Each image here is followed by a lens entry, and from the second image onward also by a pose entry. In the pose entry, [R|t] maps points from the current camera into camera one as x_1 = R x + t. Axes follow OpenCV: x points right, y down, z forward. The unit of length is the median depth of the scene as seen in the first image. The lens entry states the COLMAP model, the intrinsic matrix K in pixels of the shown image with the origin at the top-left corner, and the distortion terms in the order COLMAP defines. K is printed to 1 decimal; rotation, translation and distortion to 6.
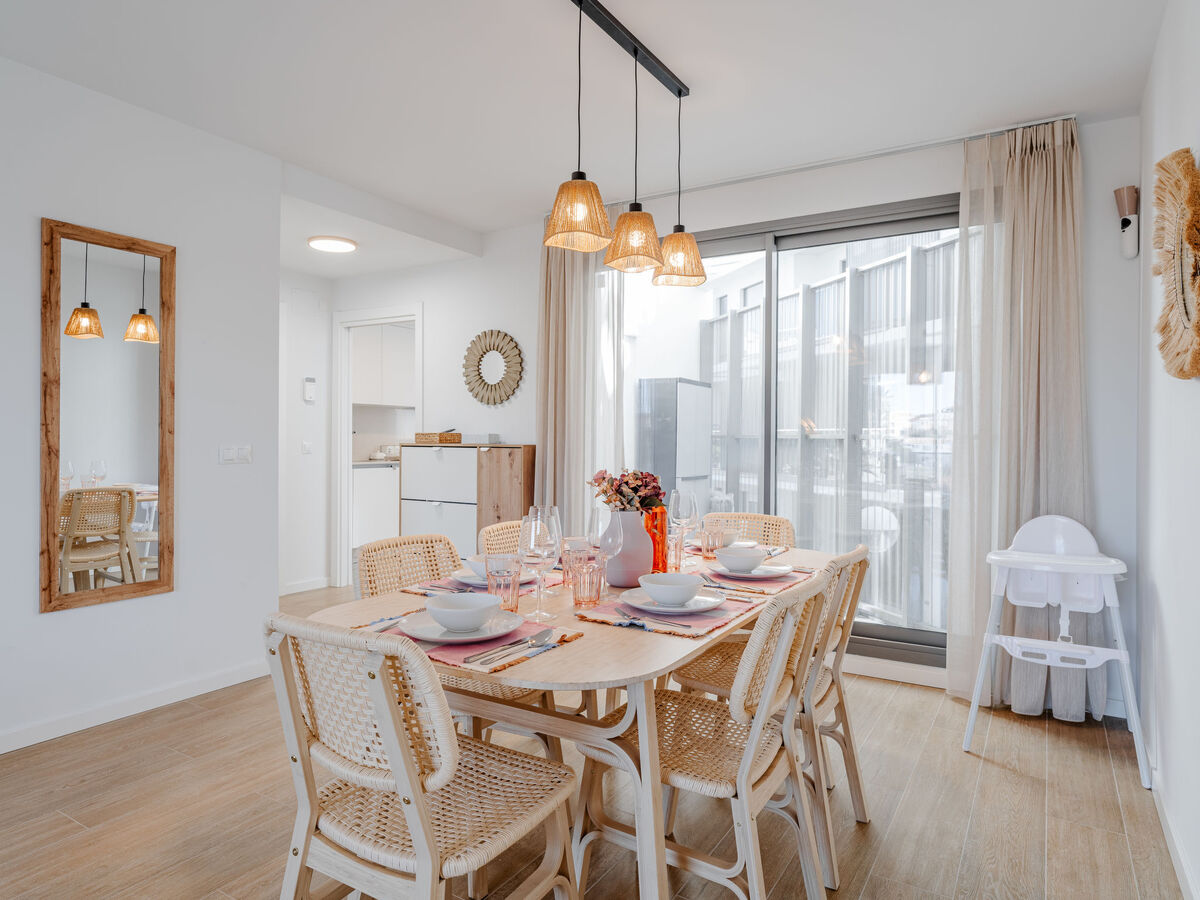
lens RADIAL K [[738.9, 0, 592.3], [0, 738.9, 444.8], [0, 0, 1]] dist [-0.004677, 0.003153]
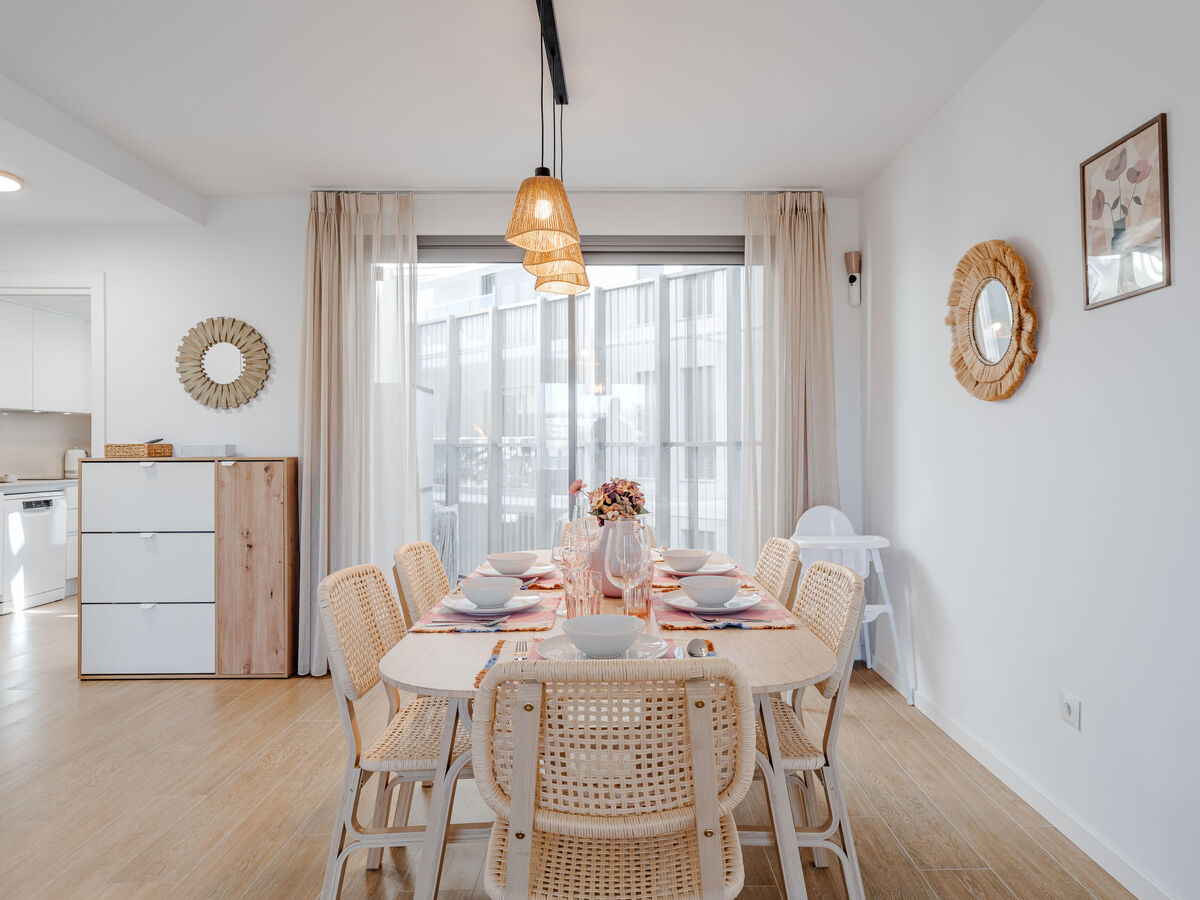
lens RADIAL K [[755.5, 0, 629.5], [0, 755.5, 445.9], [0, 0, 1]] dist [-0.004168, 0.000360]
pose [[0.841972, -0.008439, 0.539455, -0.223623], [0.014255, 0.999877, -0.006607, -0.001648], [-0.539333, 0.013253, 0.841988, 0.062869]]
